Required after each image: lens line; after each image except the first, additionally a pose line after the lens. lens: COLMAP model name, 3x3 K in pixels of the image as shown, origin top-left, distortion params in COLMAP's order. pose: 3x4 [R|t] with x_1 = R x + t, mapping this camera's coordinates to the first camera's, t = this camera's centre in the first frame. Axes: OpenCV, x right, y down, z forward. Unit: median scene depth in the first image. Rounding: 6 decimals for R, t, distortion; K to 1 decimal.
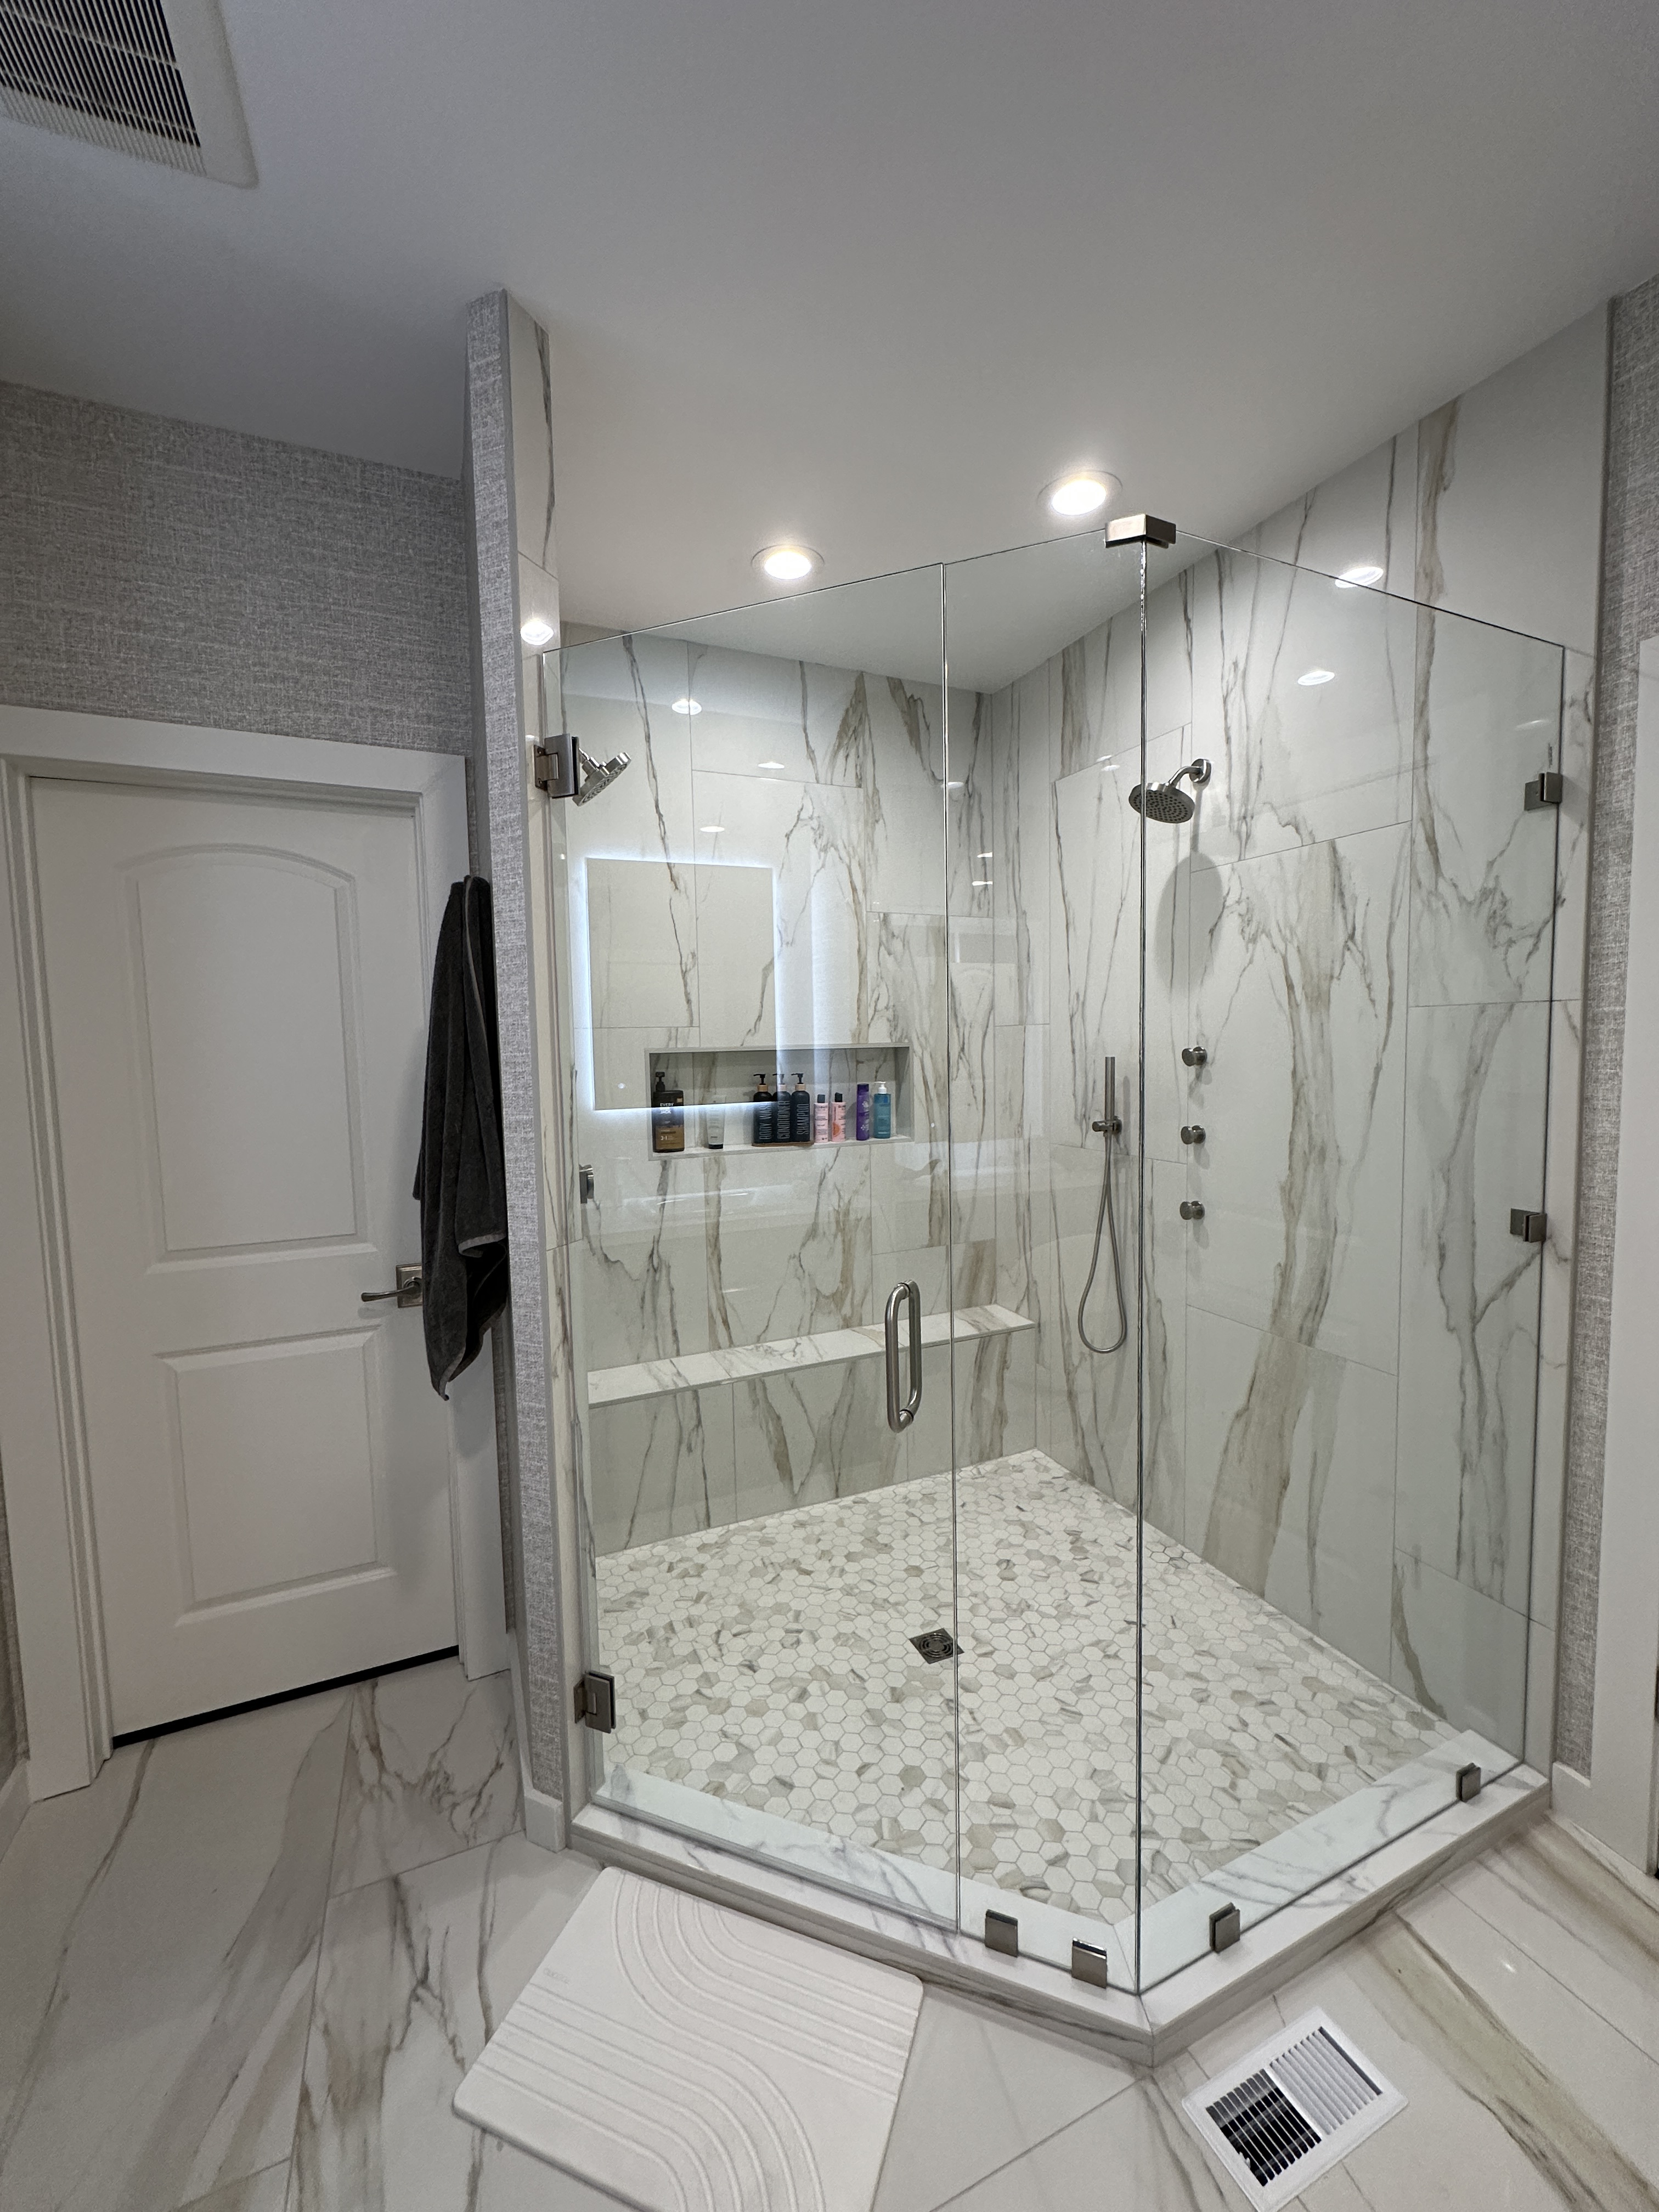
lens RADIAL K [[879.5, 0, 830.8], [0, 879.5, 1102.2], [0, 0, 1]] dist [-0.004057, 0.000715]
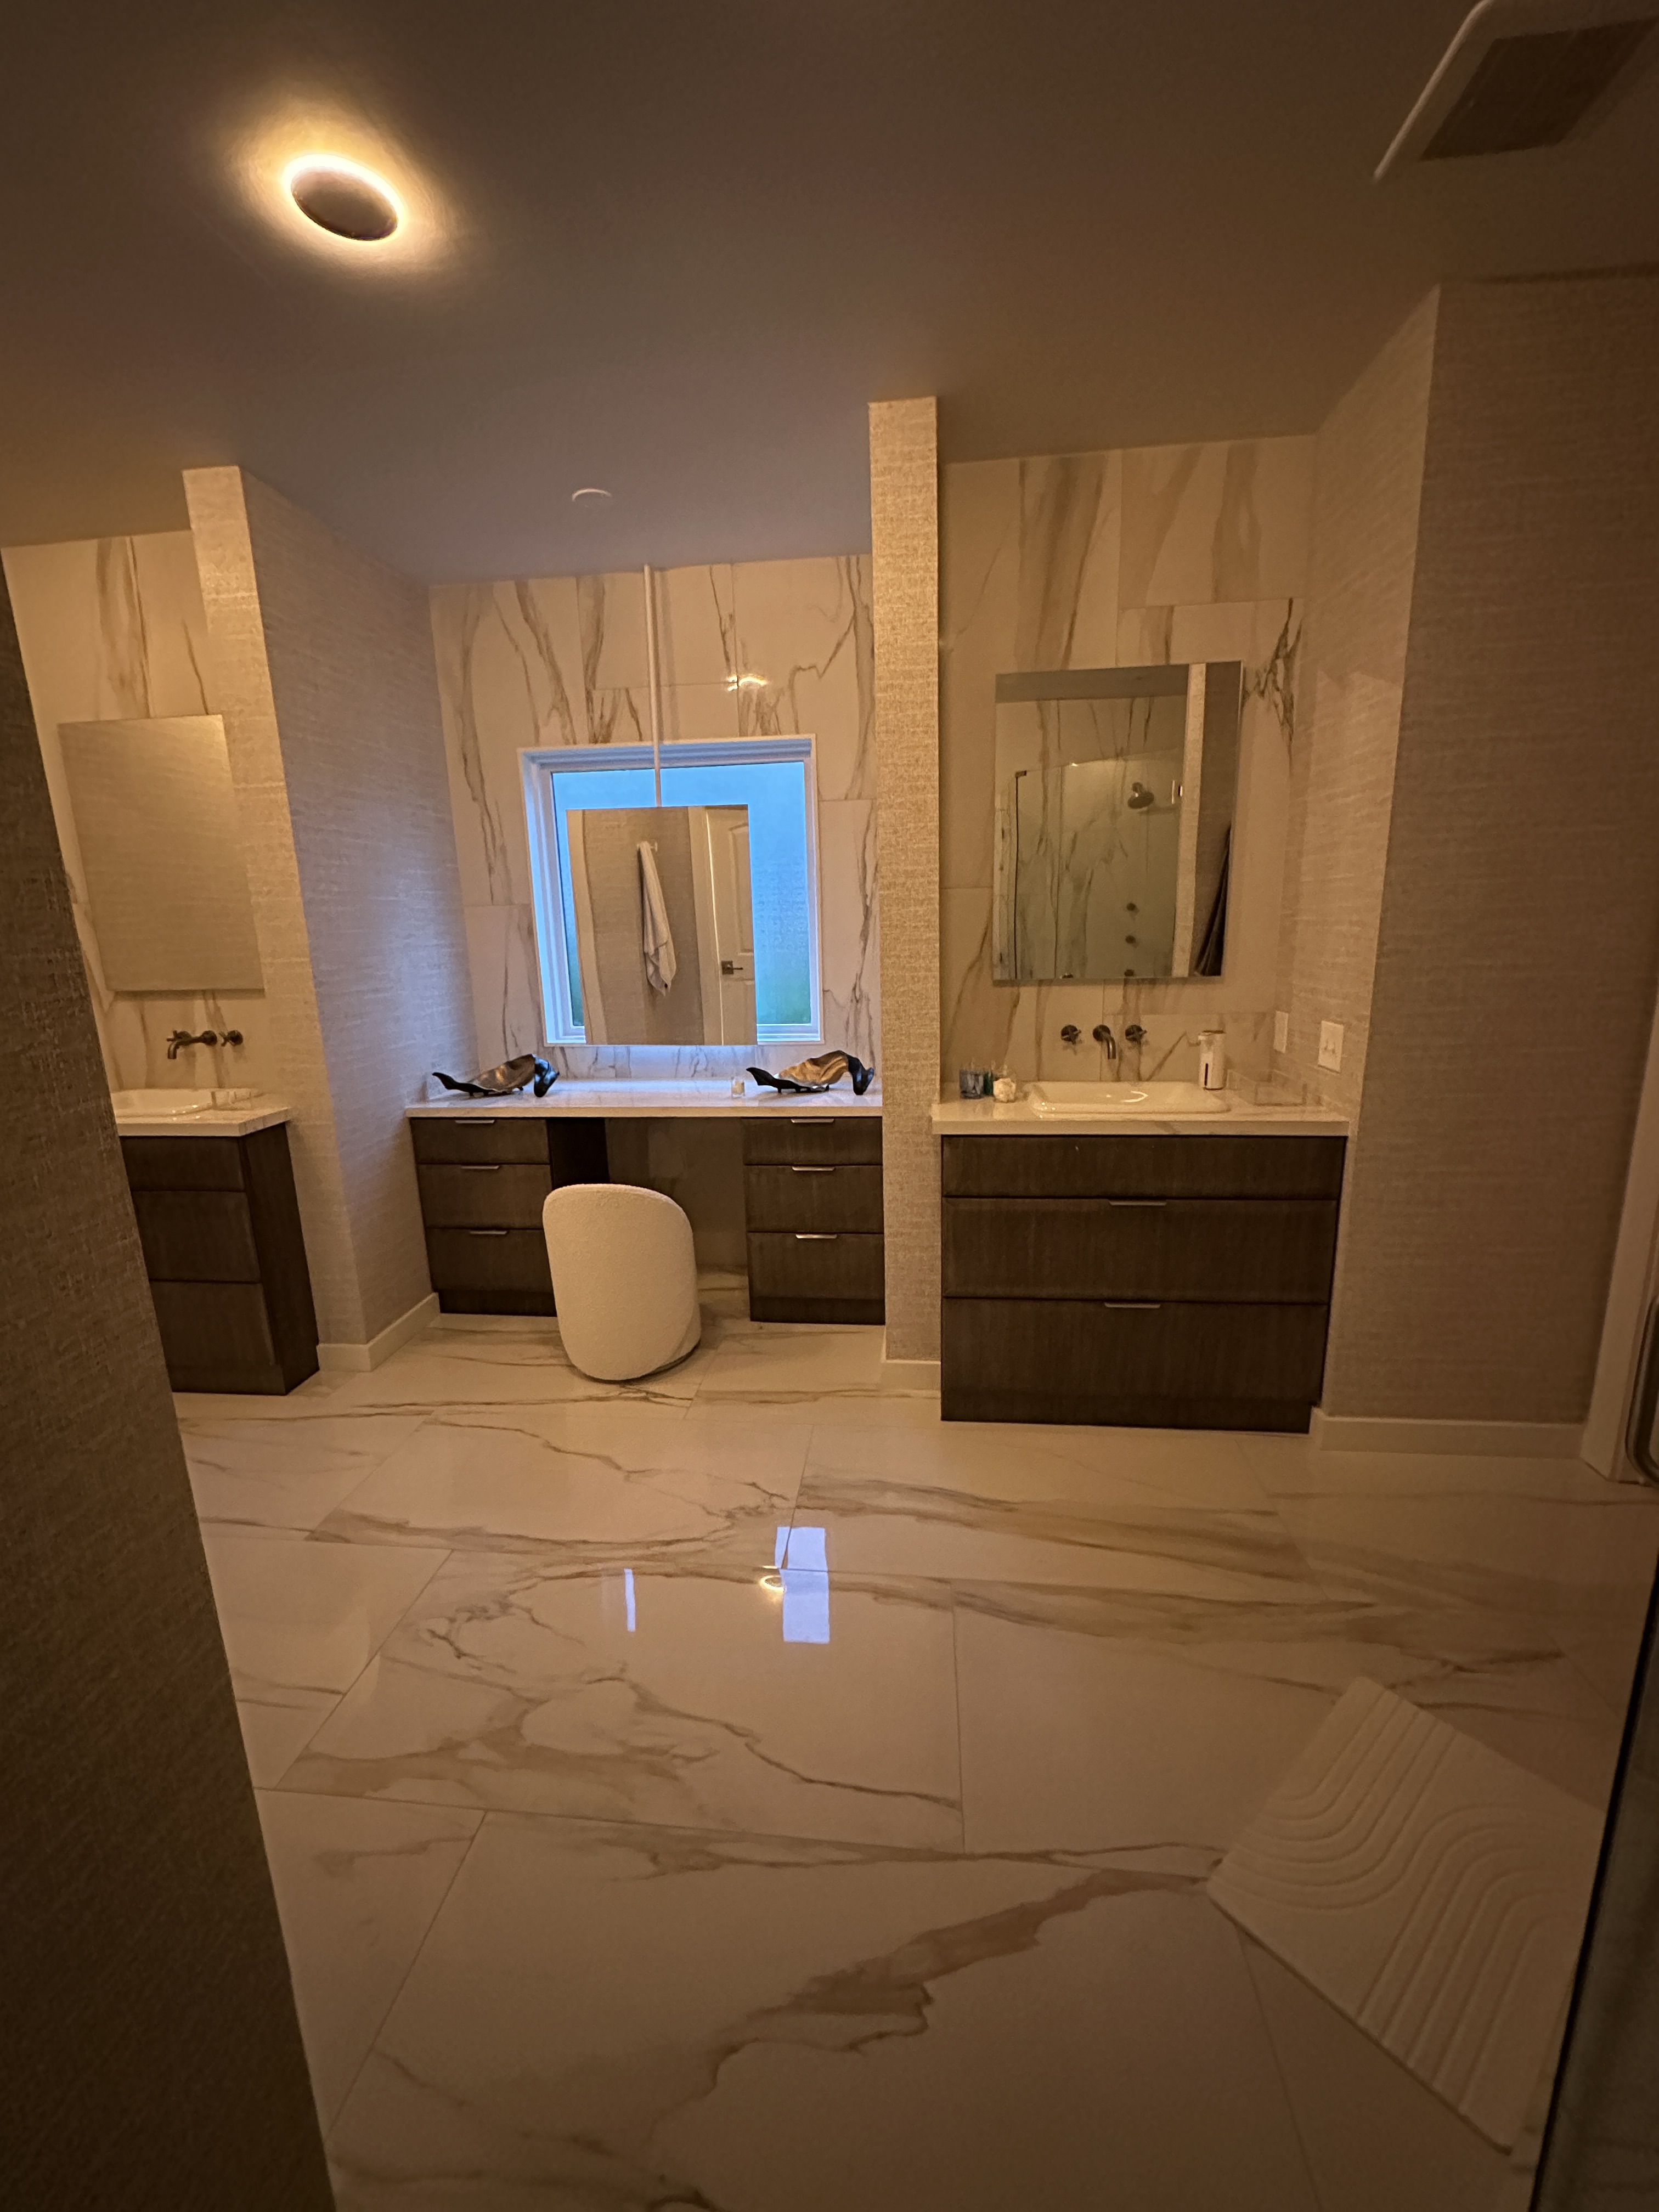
lens RADIAL K [[879.5, 0, 828.1], [0, 879.5, 1103.2], [0, 0, 1]] dist [-0.004057, 0.000715]
pose [[-0.505180, 0.210951, -0.836835, 0.433880], [-0.024503, 0.965769, 0.258244, -0.025231], [0.862666, 0.150964, -0.482718, 0.372092]]
